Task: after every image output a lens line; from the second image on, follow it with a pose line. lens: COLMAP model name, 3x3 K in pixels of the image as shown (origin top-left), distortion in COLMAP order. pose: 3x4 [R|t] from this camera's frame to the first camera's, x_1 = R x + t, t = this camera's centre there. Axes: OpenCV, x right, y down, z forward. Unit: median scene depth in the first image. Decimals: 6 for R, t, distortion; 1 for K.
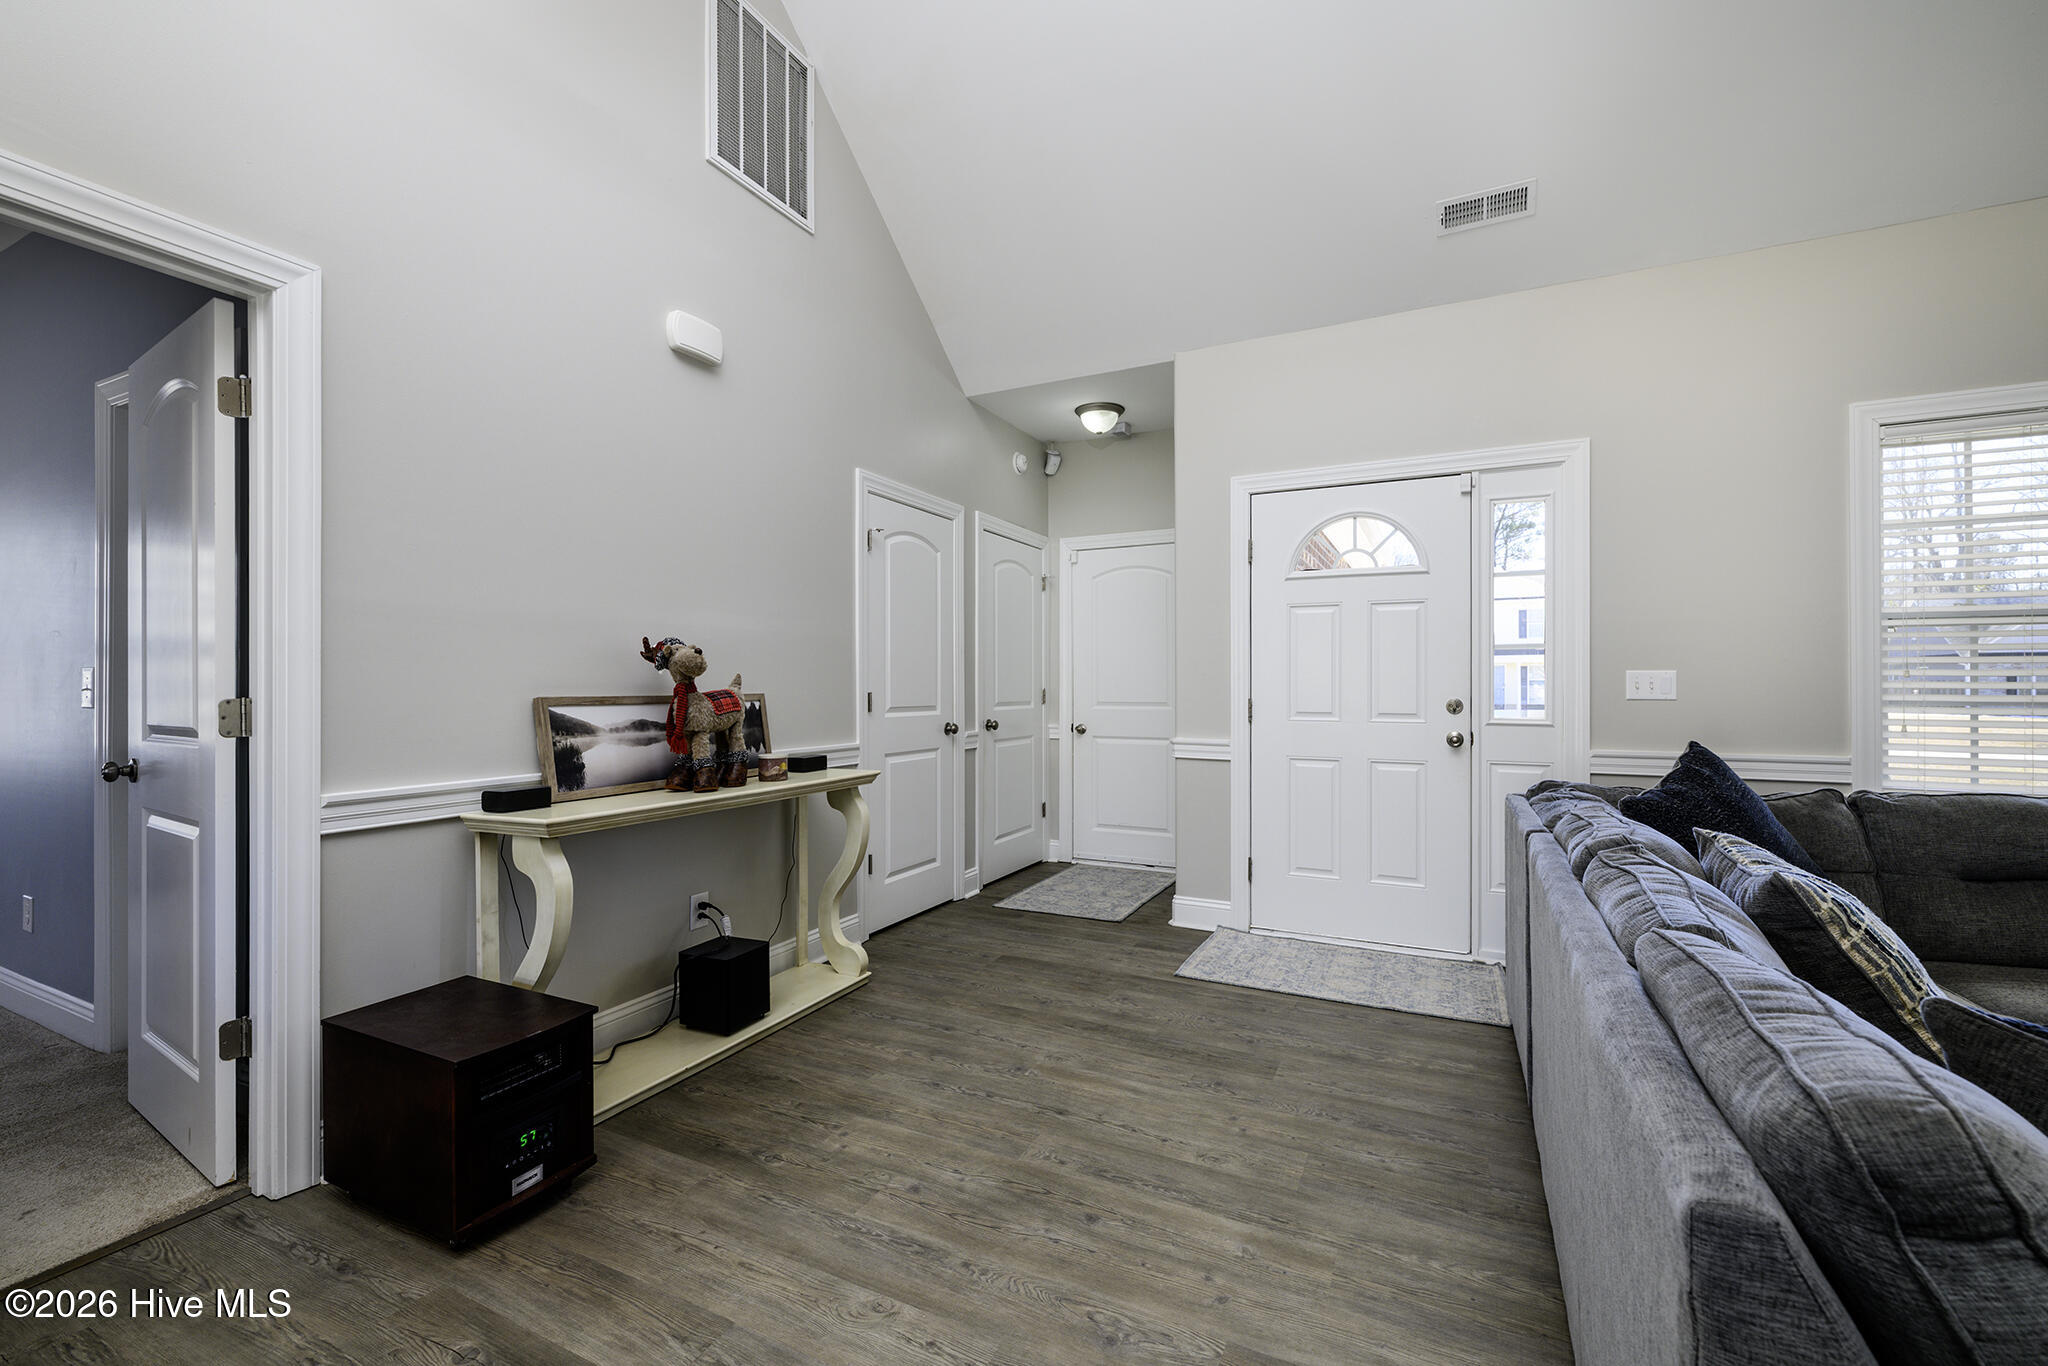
lens RADIAL K [[849.5, 0, 1015.6], [0, 849.5, 697.0], [0, 0, 1]] dist [-0.000859, 0.000590]
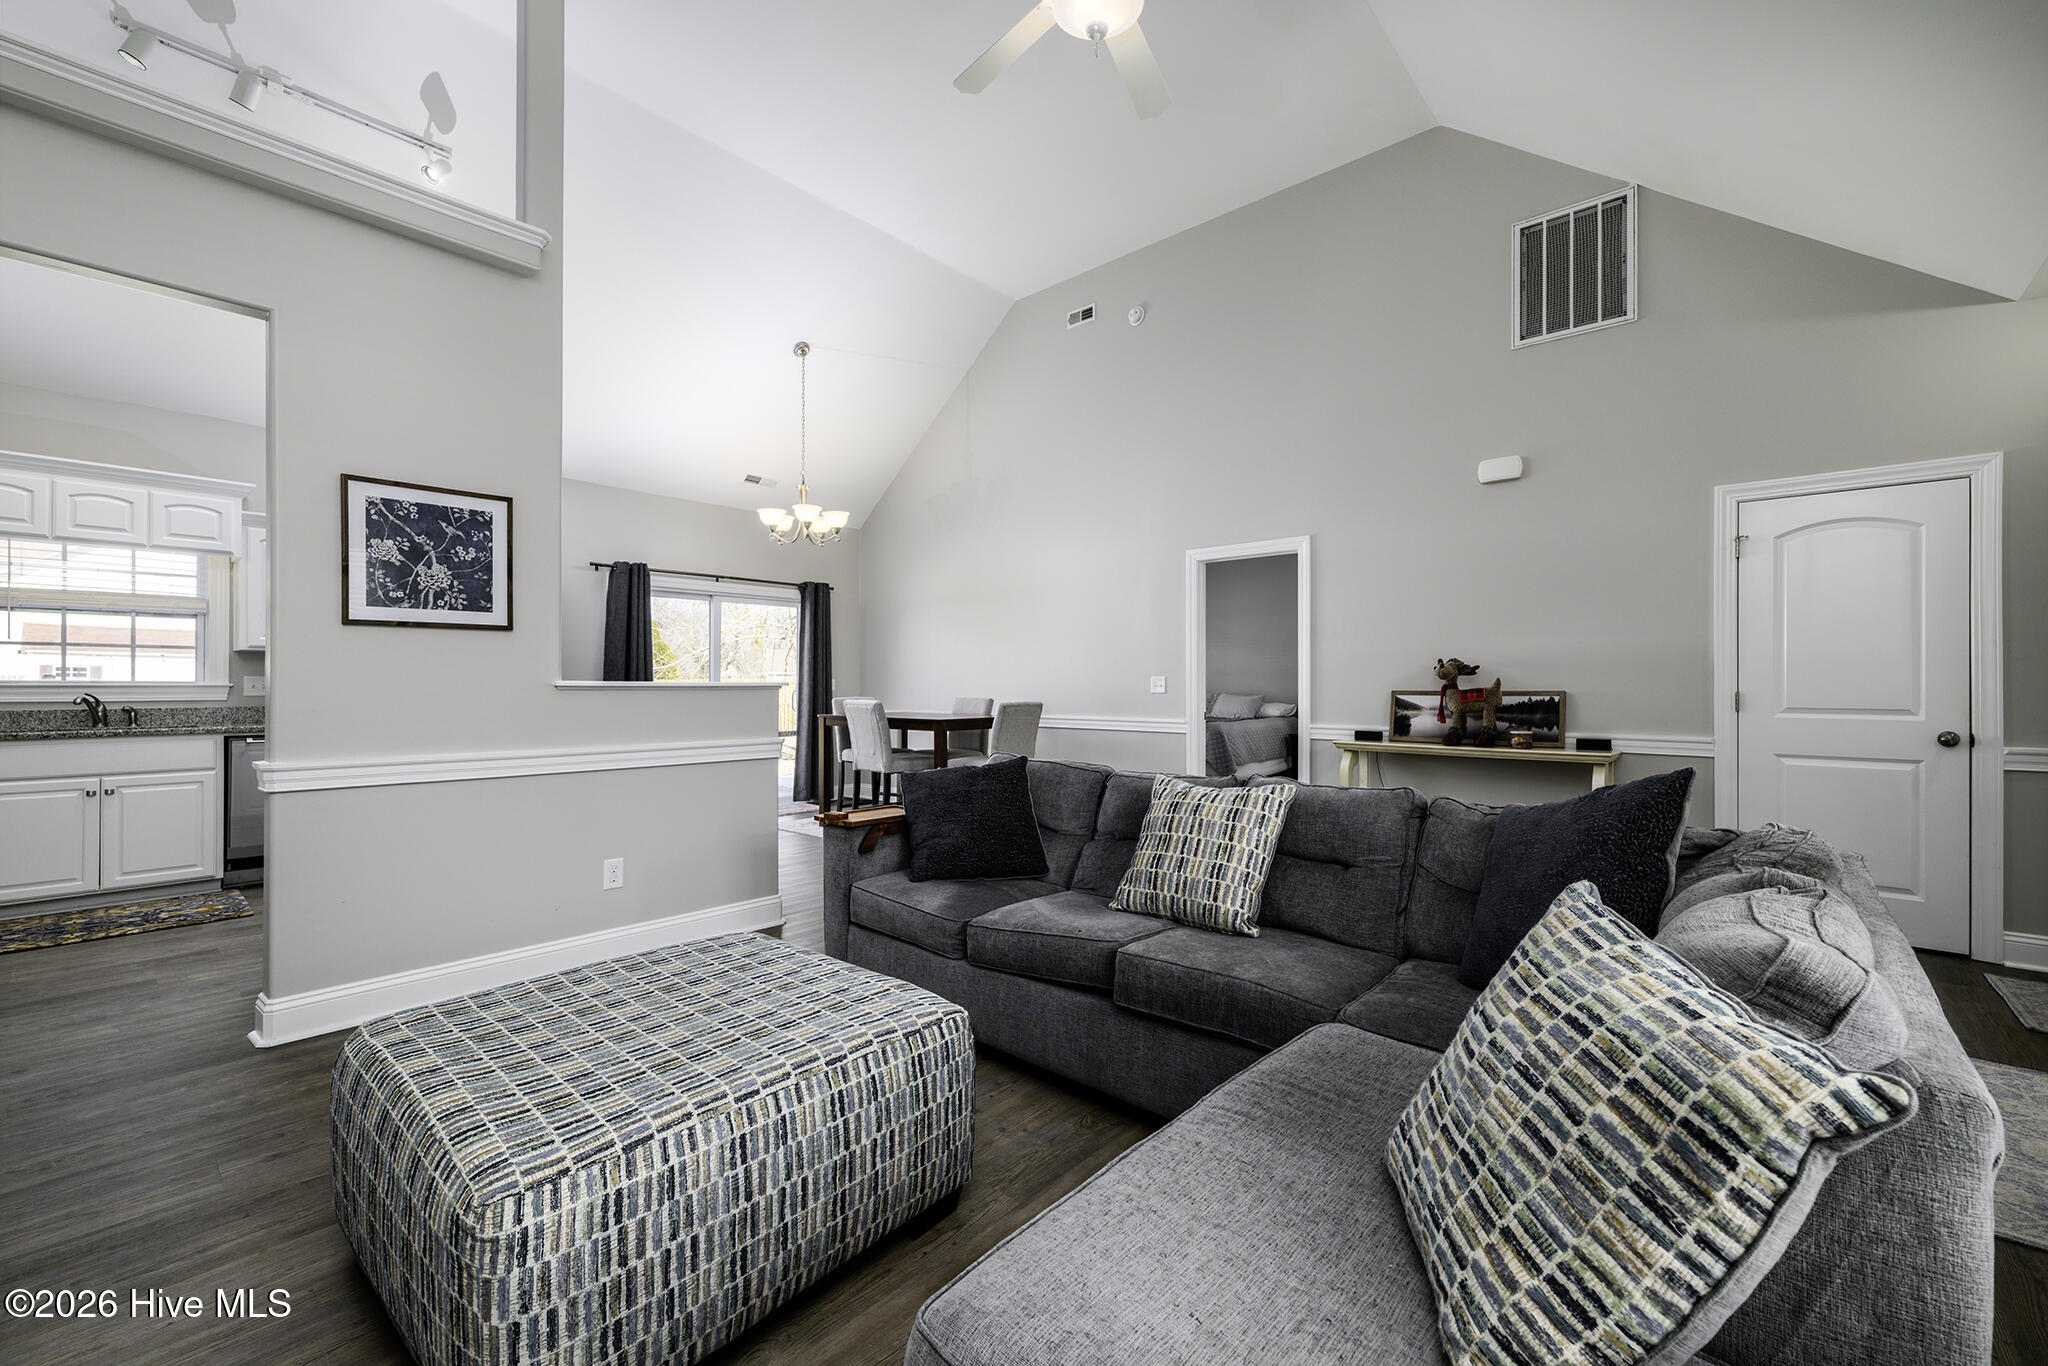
lens RADIAL K [[810.8, 0, 1022.9], [0, 810.8, 677.5], [0, 0, 1]] dist [-0.001008, -0.000238]
pose [[-0.263933, -0.005404, -0.964526, 1.563802], [-0.013730, 0.999904, -0.001845, -0.014859], [0.964443, 0.012756, -0.263982, 0.631040]]
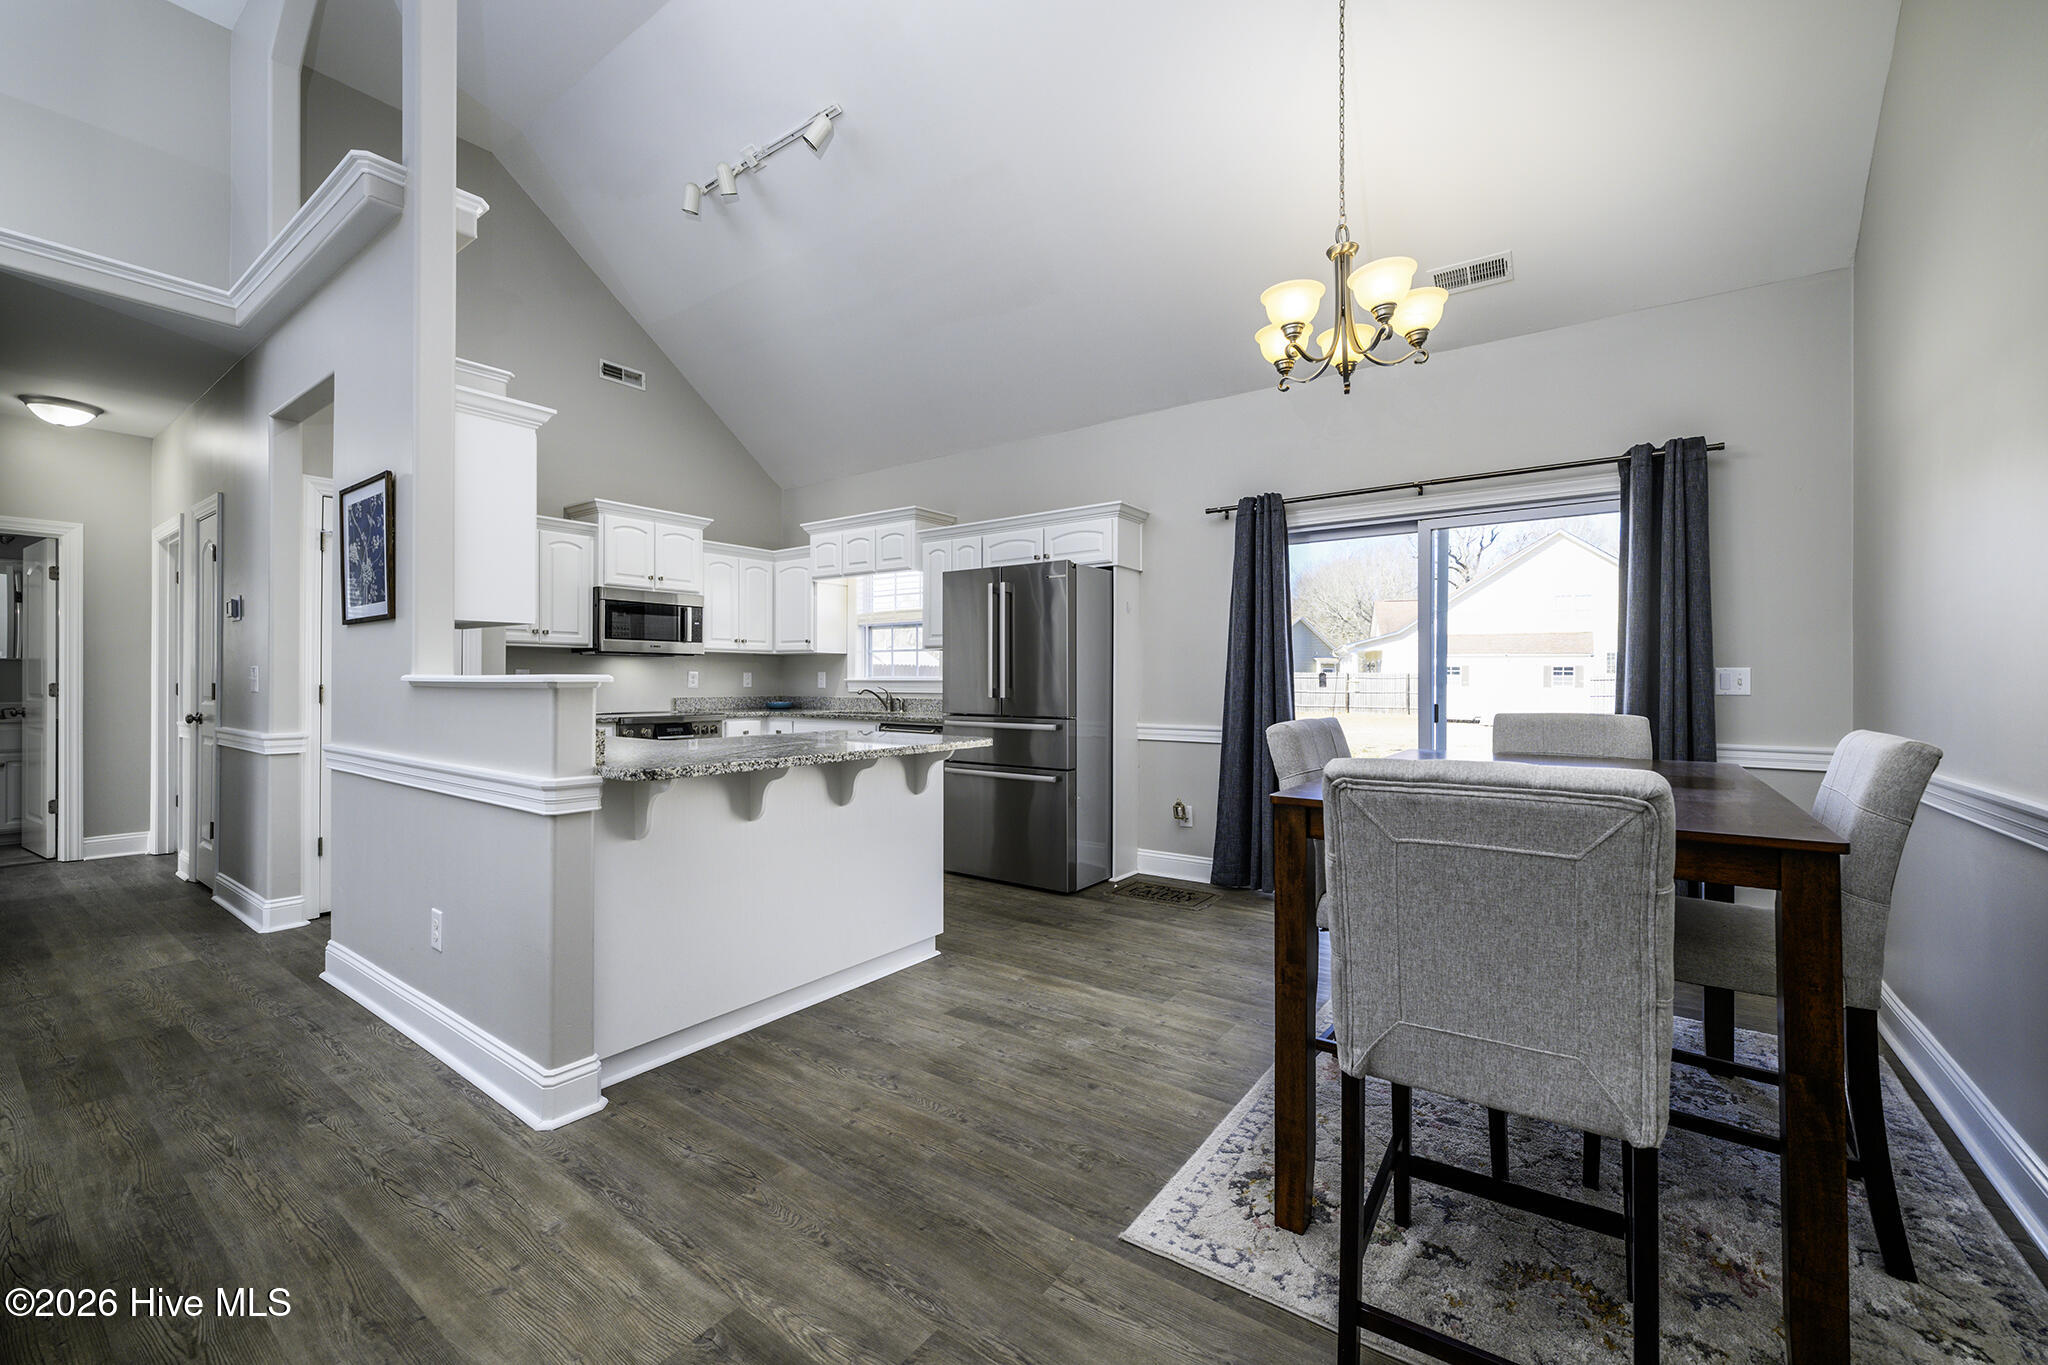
lens RADIAL K [[810.8, 0, 1026.8], [0, 810.8, 678.4], [0, 0, 1]] dist [-0.001008, -0.000238]
pose [[-0.986243, -0.001207, 0.165300, -0.456820], [0.001051, 0.999907, 0.013575, -0.010803], [-0.165301, 0.013562, -0.986150, 0.496507]]
